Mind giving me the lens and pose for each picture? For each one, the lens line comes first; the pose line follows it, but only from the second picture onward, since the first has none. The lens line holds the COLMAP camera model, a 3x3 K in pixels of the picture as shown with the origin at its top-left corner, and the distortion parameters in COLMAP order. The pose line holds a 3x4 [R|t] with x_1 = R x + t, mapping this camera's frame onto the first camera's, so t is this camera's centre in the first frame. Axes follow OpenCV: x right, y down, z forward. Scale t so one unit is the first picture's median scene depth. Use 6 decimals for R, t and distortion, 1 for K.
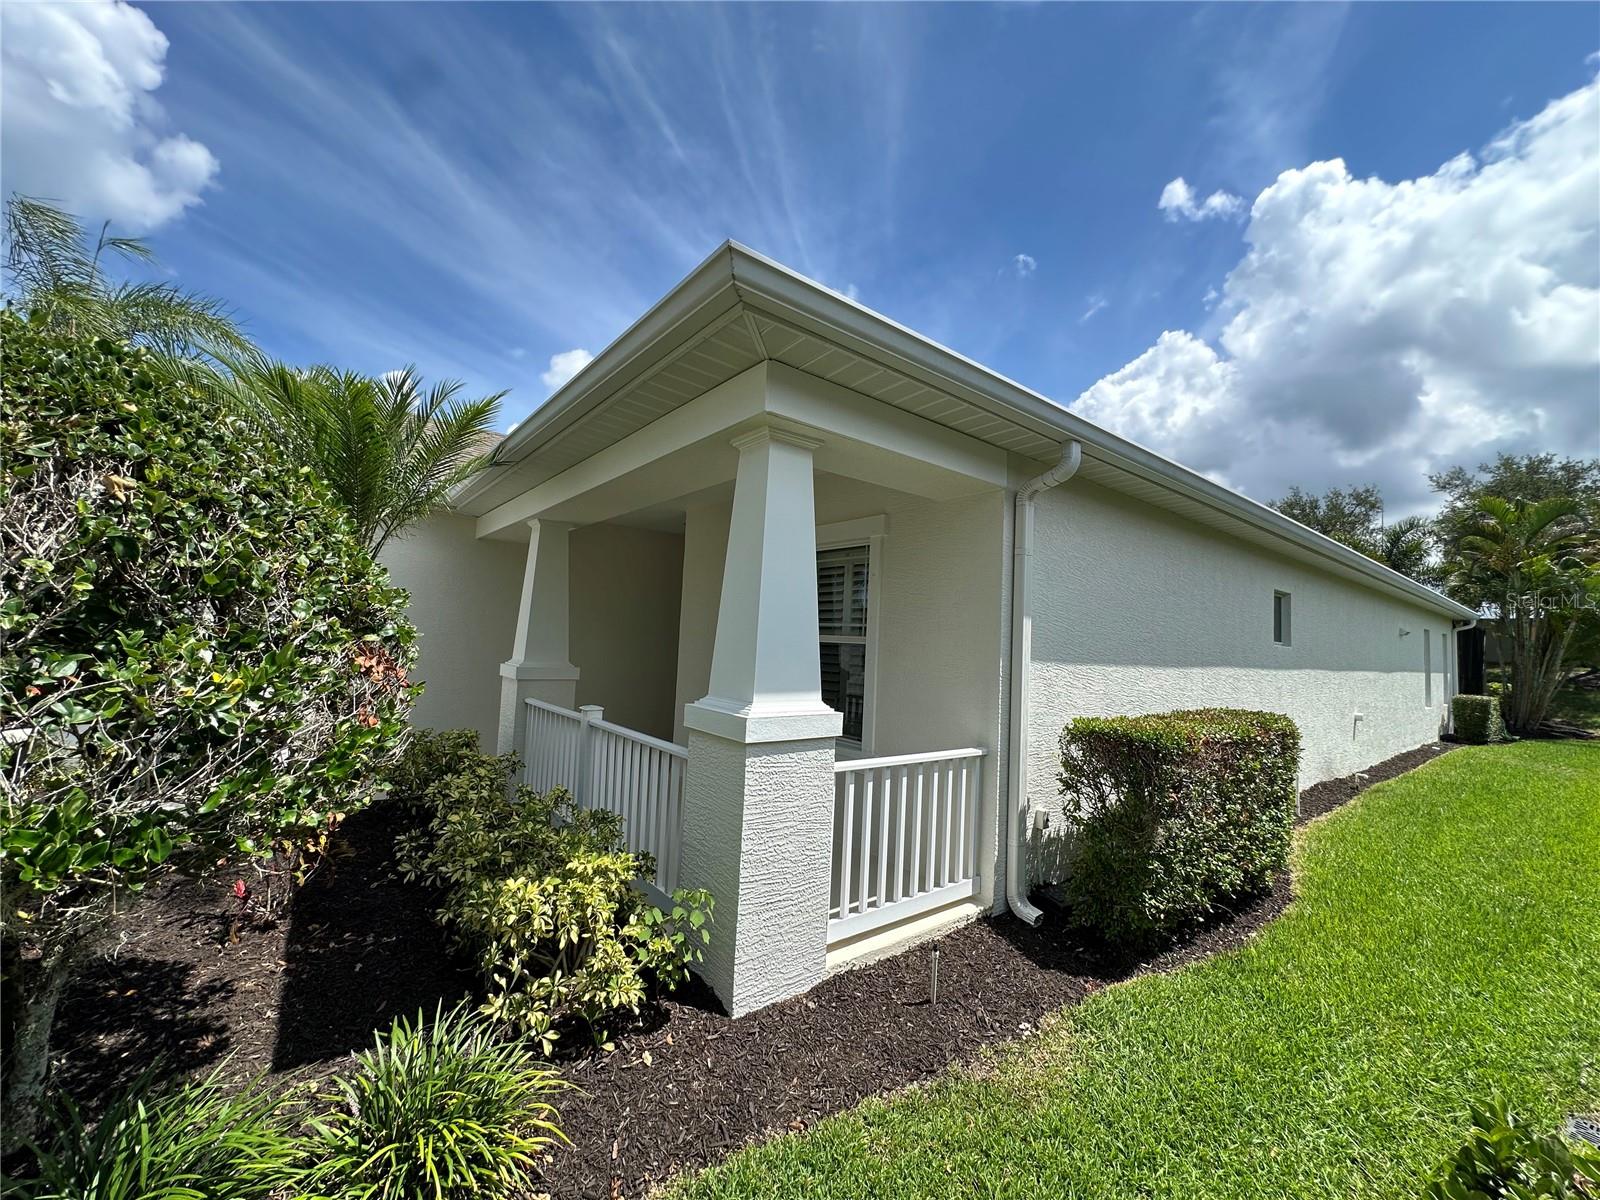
lens RADIAL K [[639.1, 0, 827.4], [0, 639.1, 596.0], [0, 0, 1]] dist [0.000087, 0.000275]
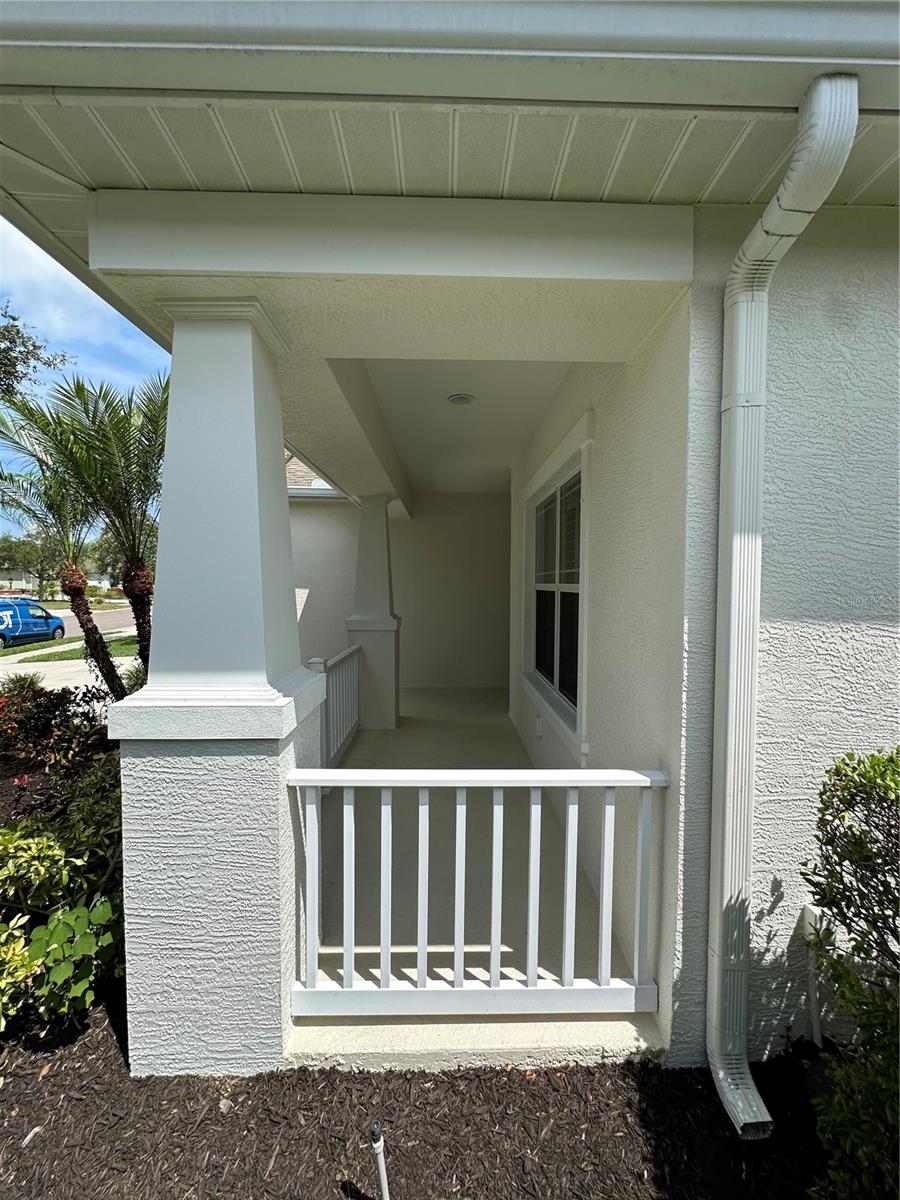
lens RADIAL K [[479.3, 0, 450.0], [0, 479.3, 600.0], [0, 0, 1]] dist [0.000087, 0.000275]
pose [[0.774574, -0.021628, -0.632113, 0.382991], [0.079788, 0.994772, 0.063734, 0.044314], [0.627430, -0.099802, 0.772250, 0.585375]]
